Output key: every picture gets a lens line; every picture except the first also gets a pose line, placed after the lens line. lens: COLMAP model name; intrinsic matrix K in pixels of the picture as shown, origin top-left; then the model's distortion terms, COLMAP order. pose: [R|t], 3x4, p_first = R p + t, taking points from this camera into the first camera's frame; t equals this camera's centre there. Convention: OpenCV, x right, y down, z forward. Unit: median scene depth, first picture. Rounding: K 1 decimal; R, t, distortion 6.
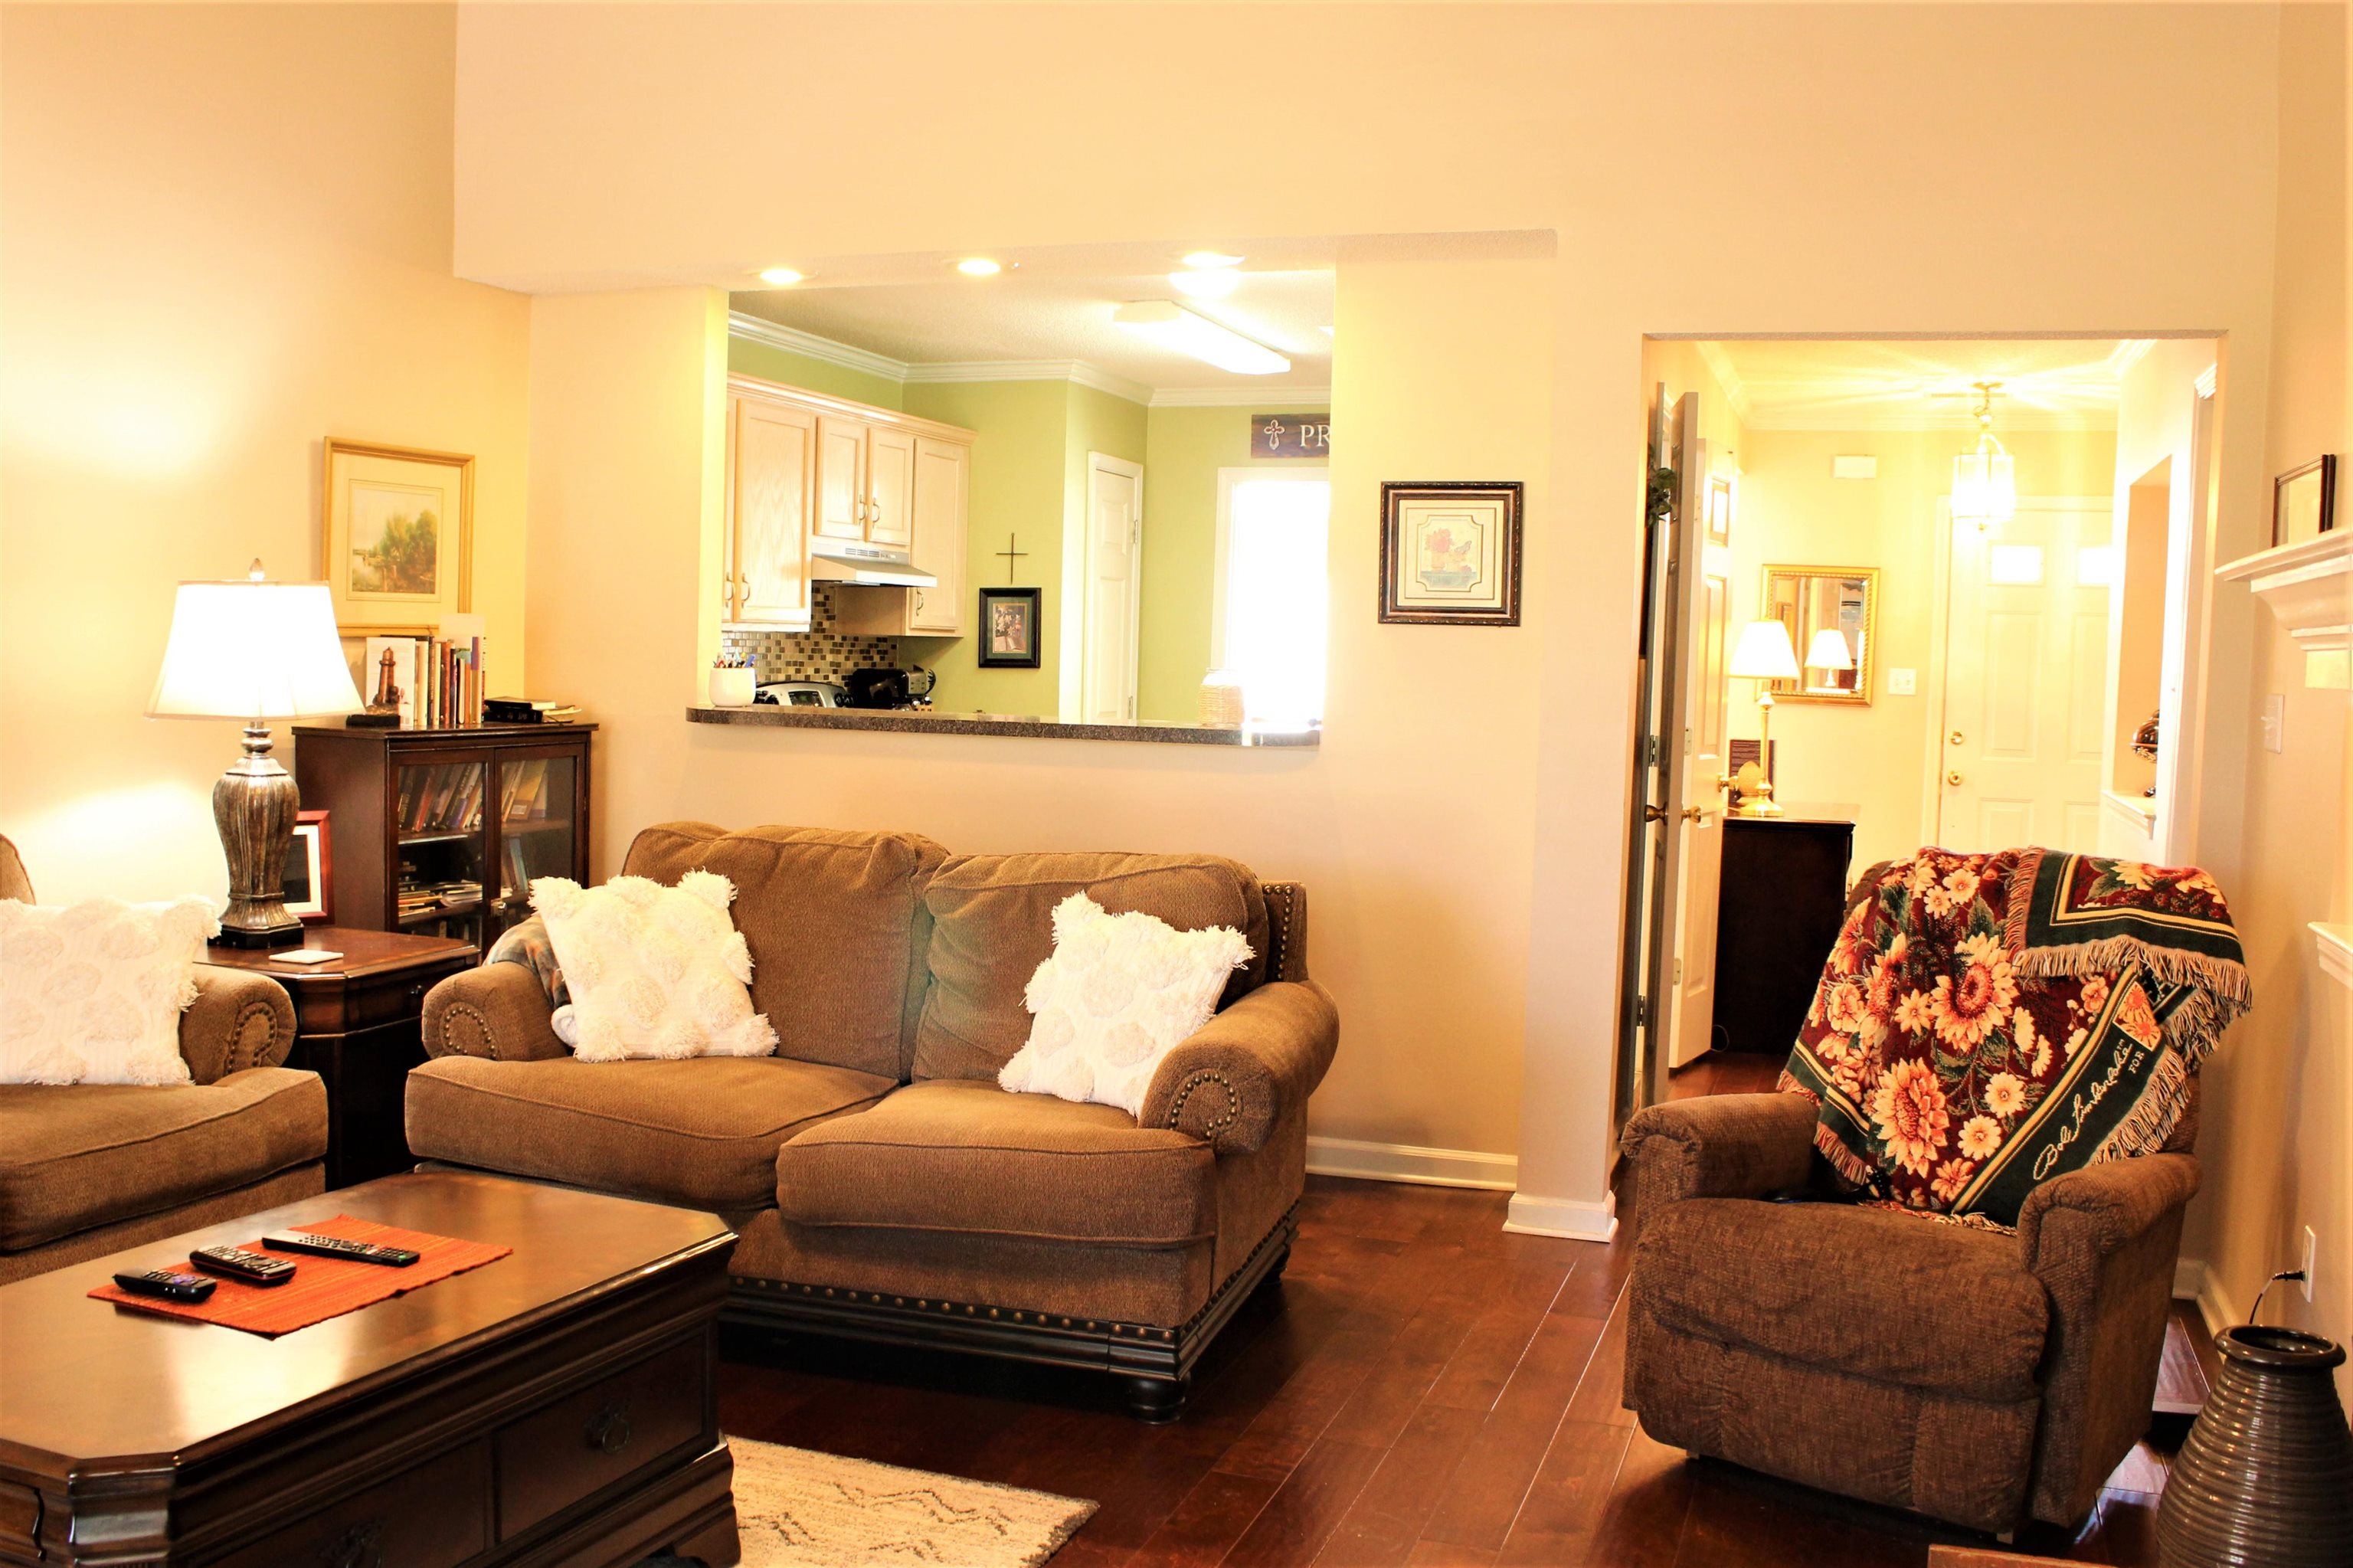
lens RADIAL K [[2153.2, 0, 1159.8], [0, 2153.2, 771.9], [0, 0, 1]] dist [-0.119346, 0.000000]
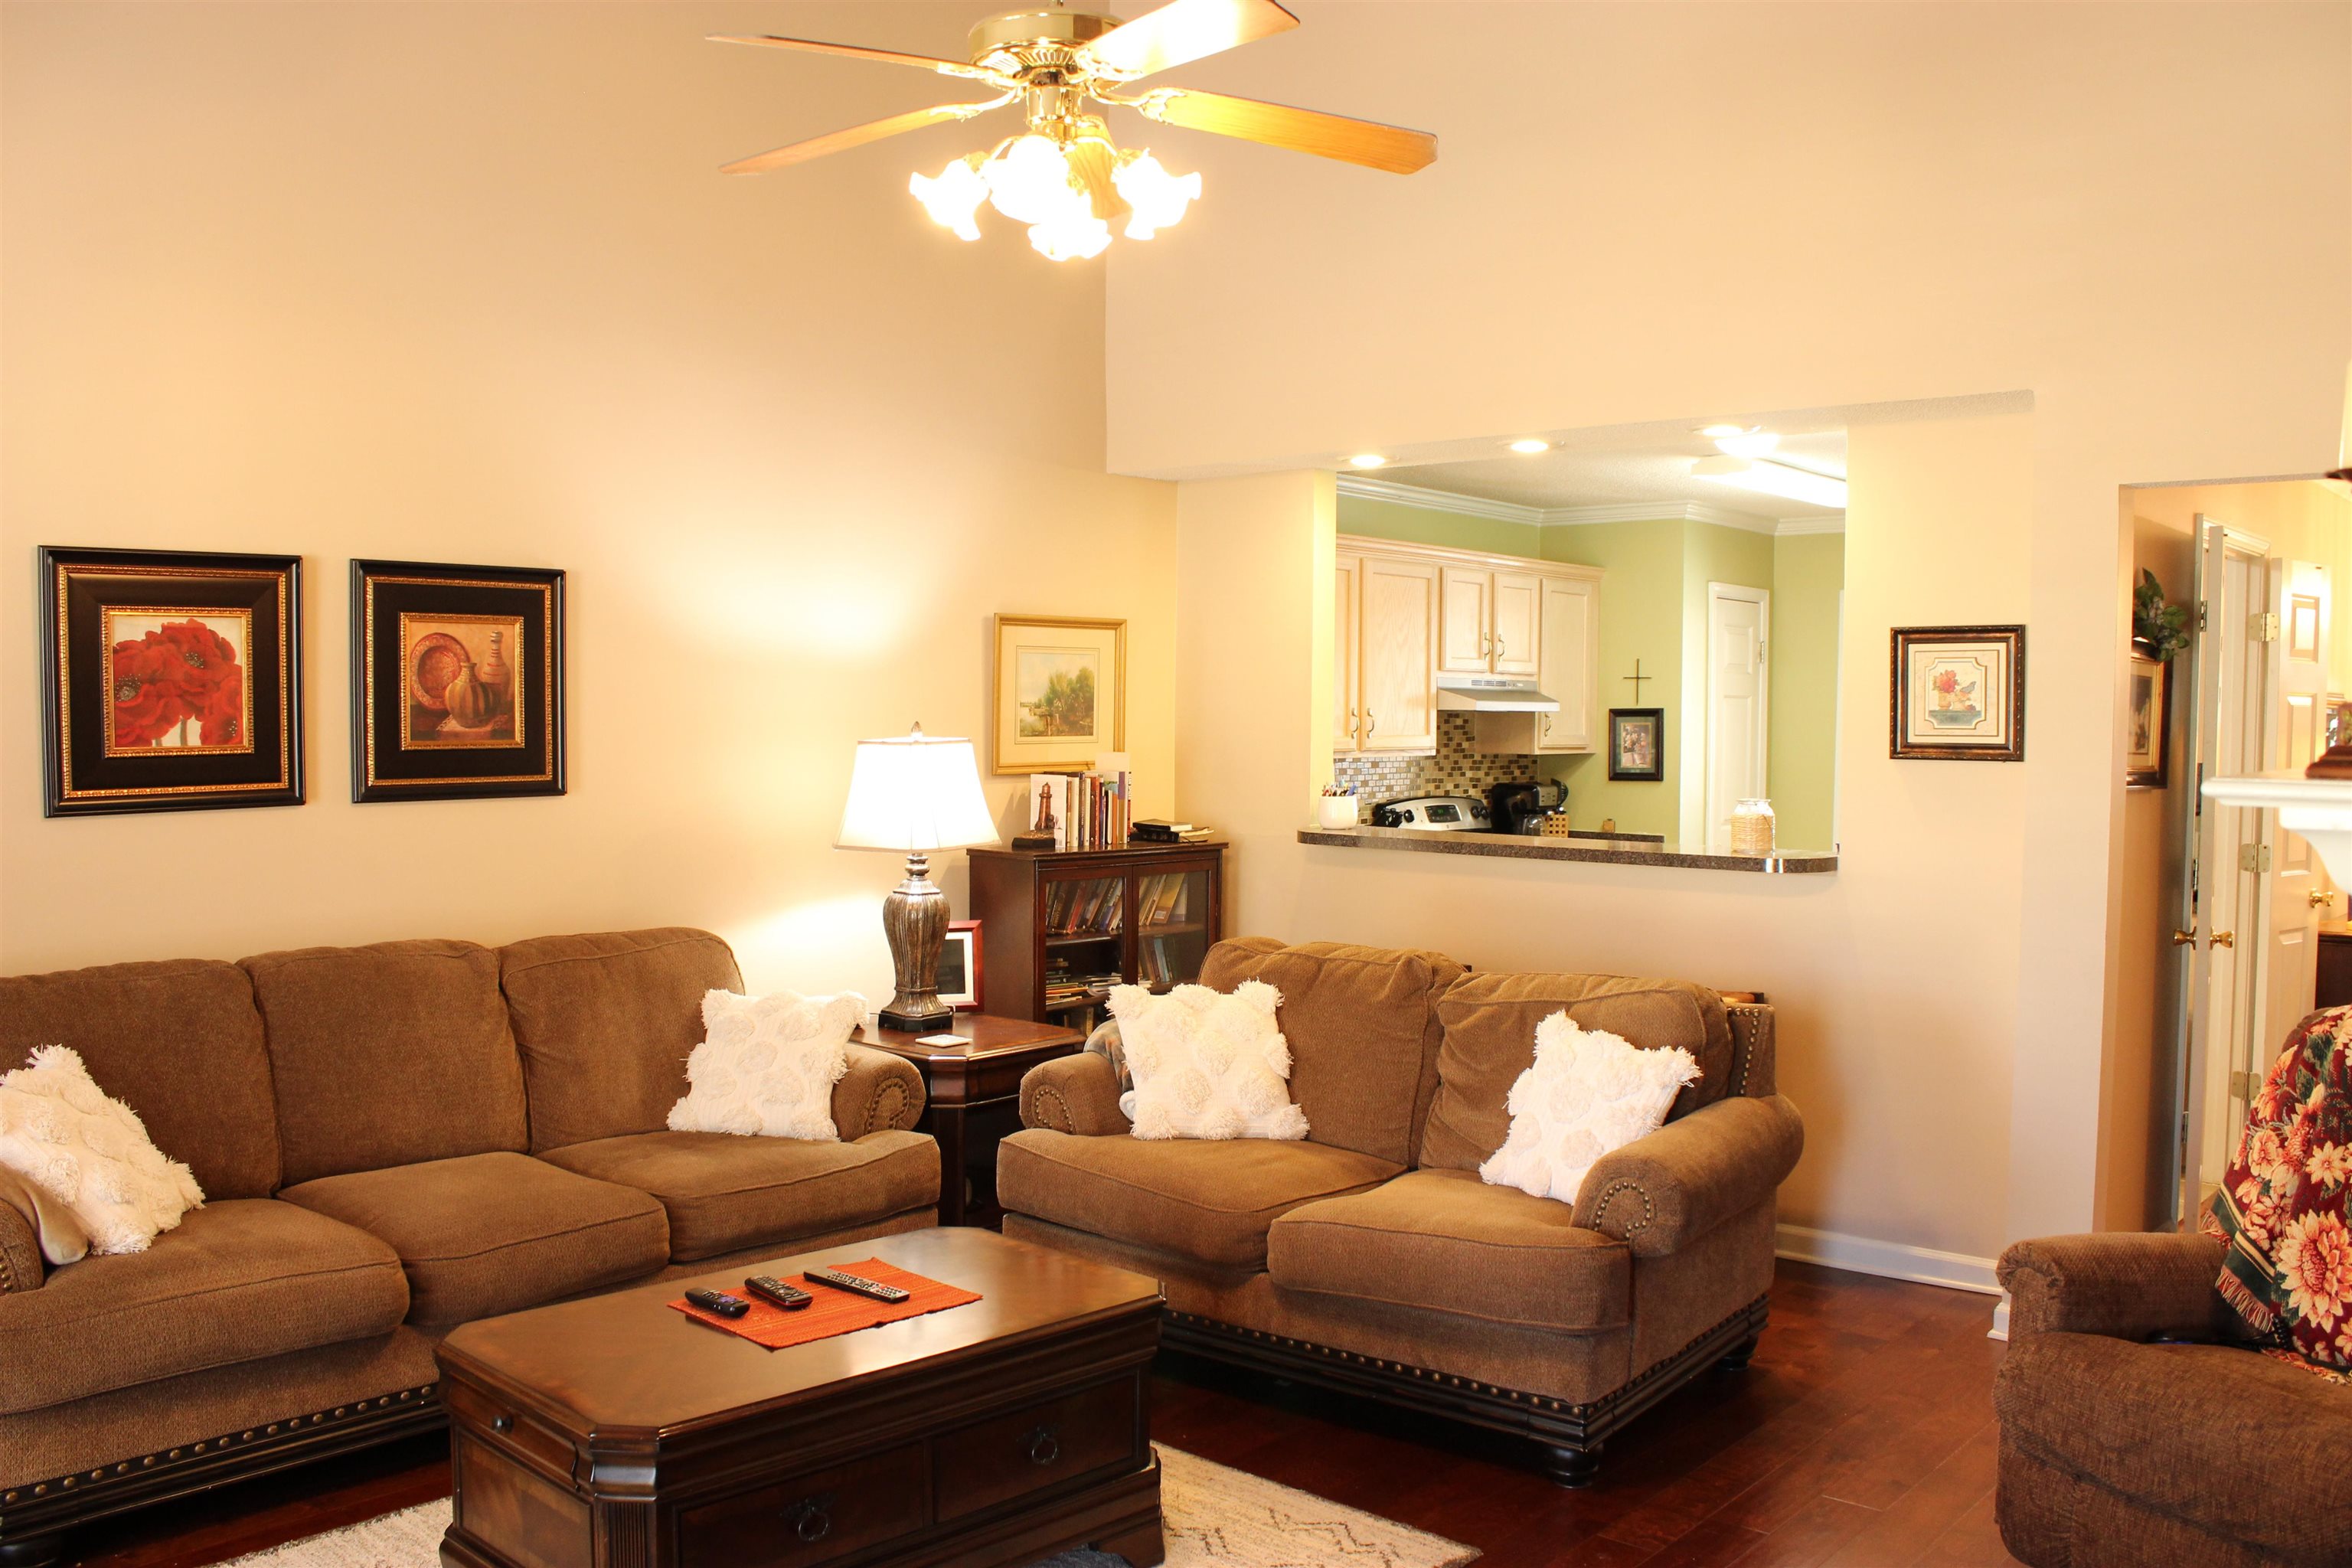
lens RADIAL K [[1979.7, 0, 1156.7], [0, 1979.7, 776.1], [0, 0, 1]] dist [-0.164691, 0.141206]
pose [[0.926075, -0.005854, -0.377294, 0.159456], [-0.006508, 0.999483, -0.031482, -0.034429], [0.377284, 0.031610, 0.925558, -0.042750]]
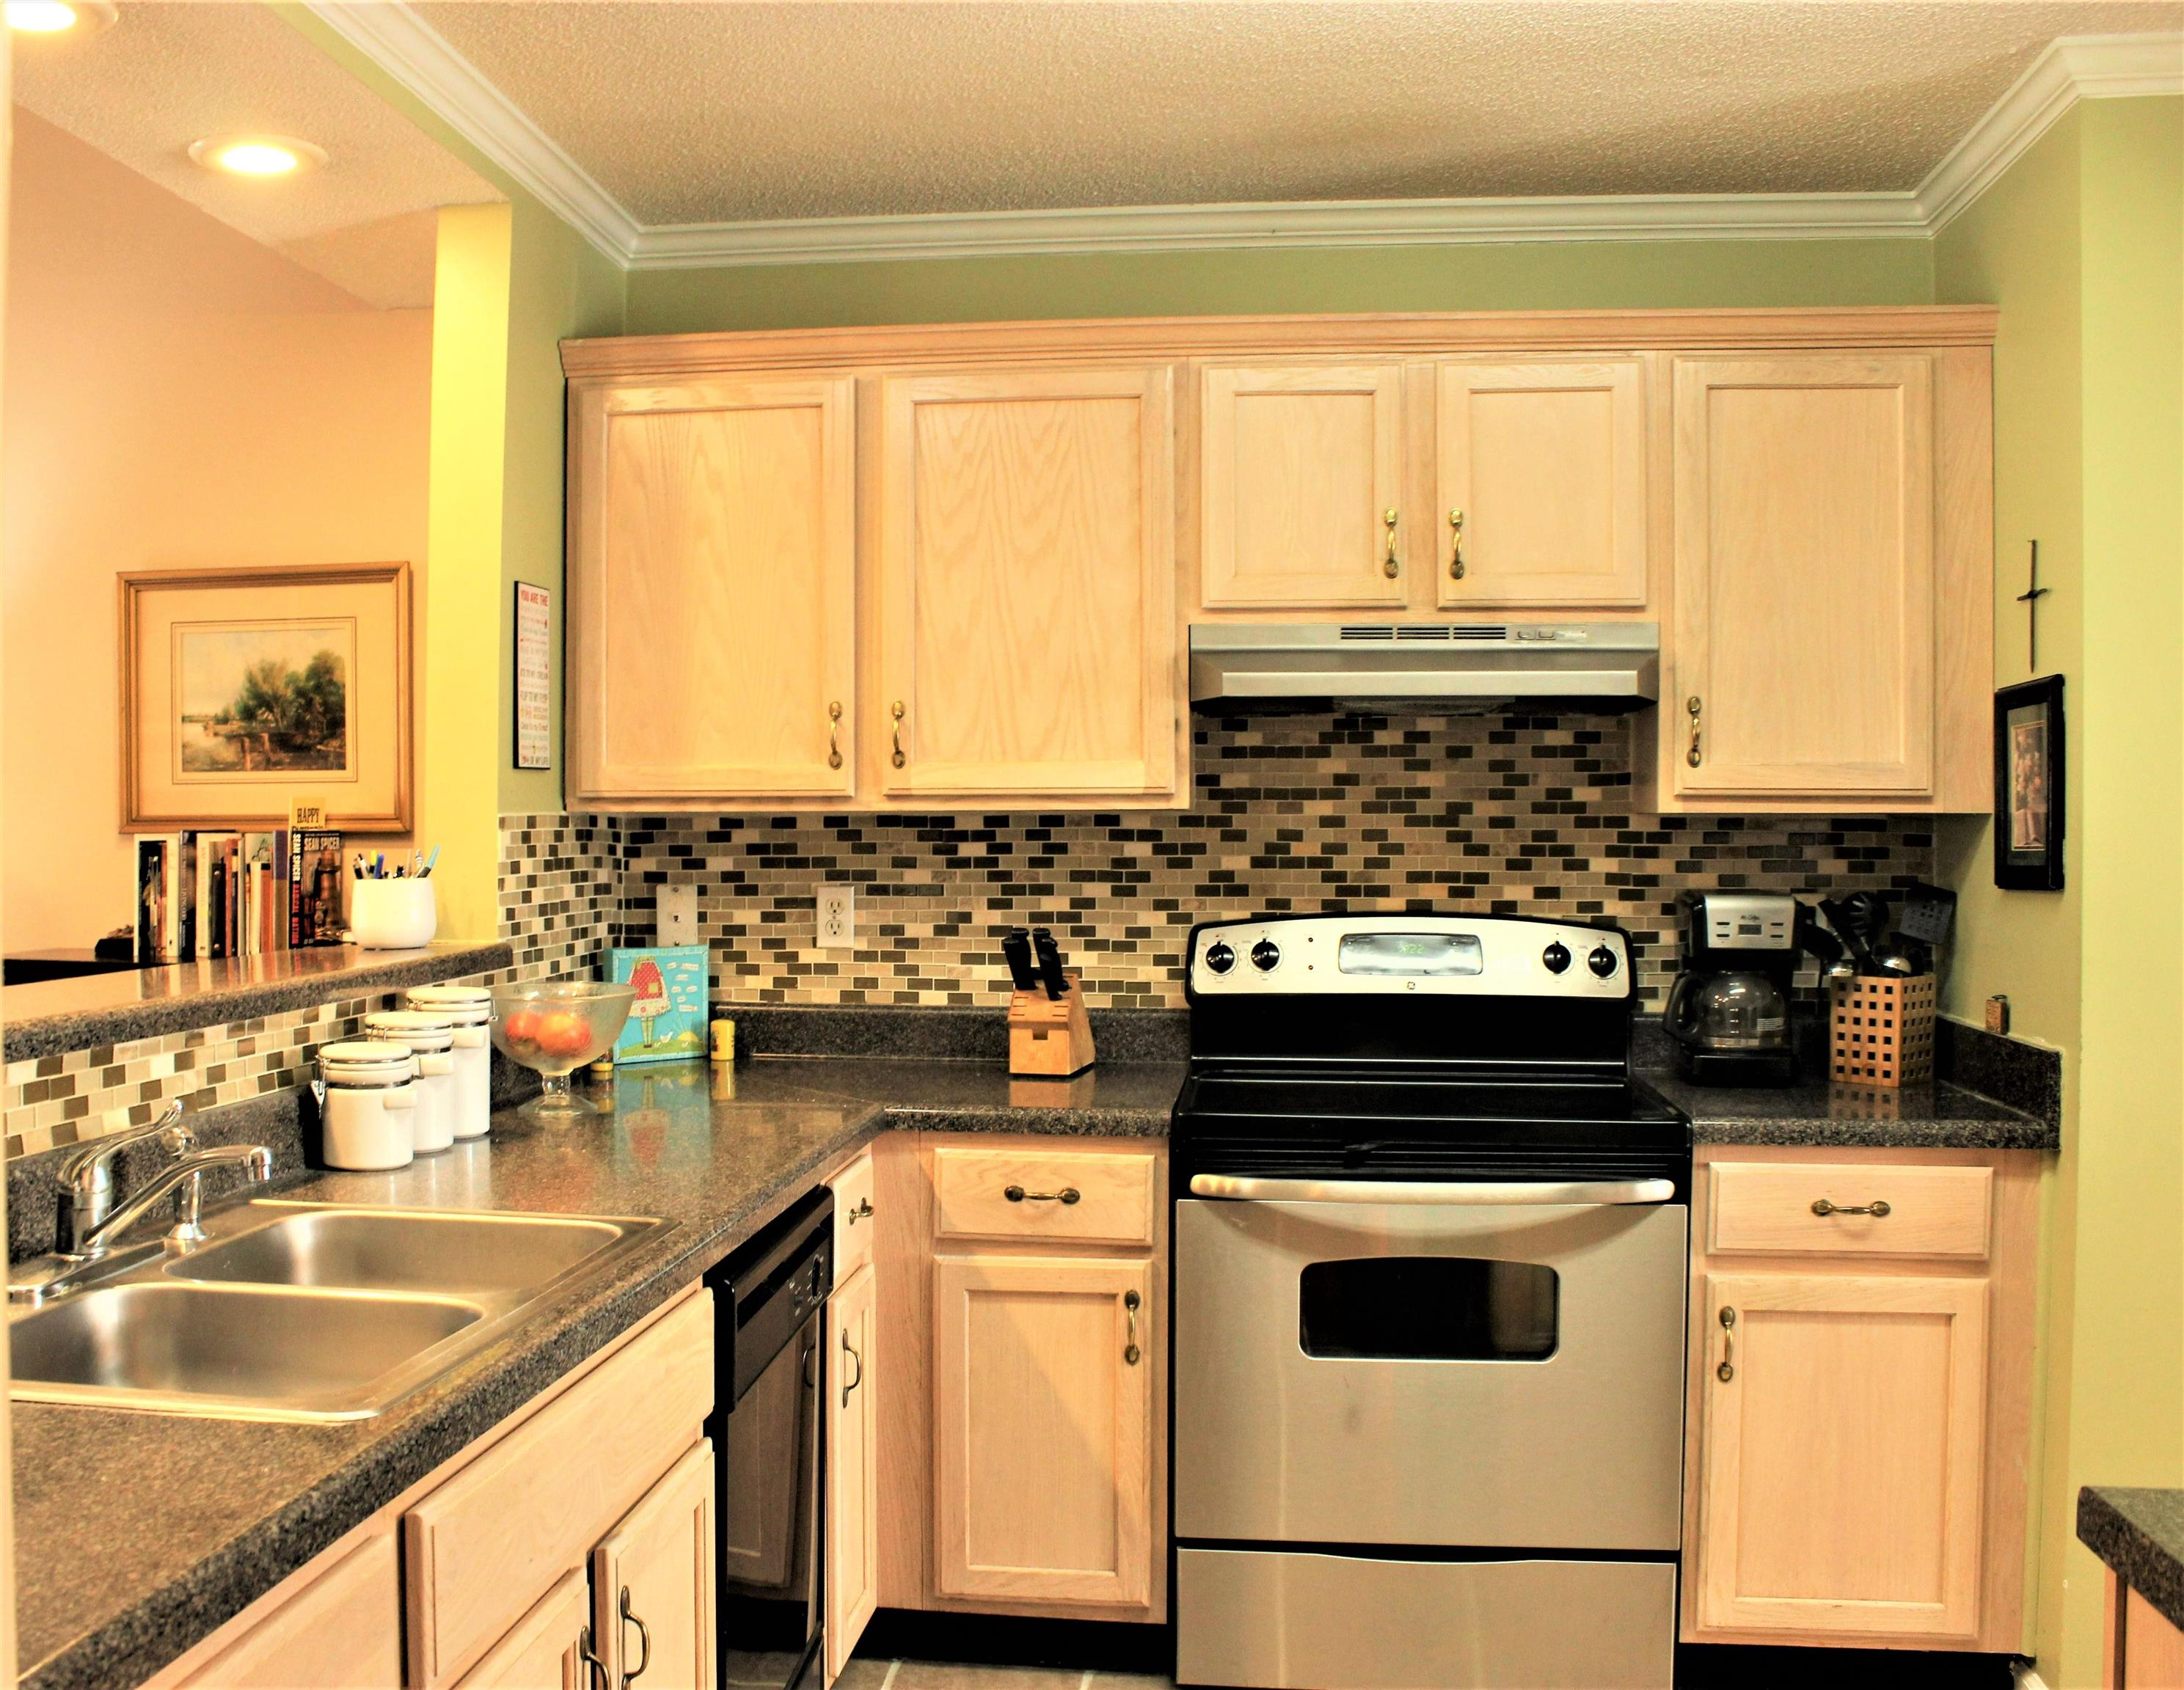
lens RADIAL K [[2096.8, 0, 1084.6], [0, 2096.8, 859.4], [0, 0, 1]] dist [-0.111898, 0.000000]
pose [[0.192607, -0.010518, -0.981220, 0.500339], [-0.055330, 0.998235, -0.021561, -0.071718], [0.979715, 0.058444, 0.191685, 1.495477]]
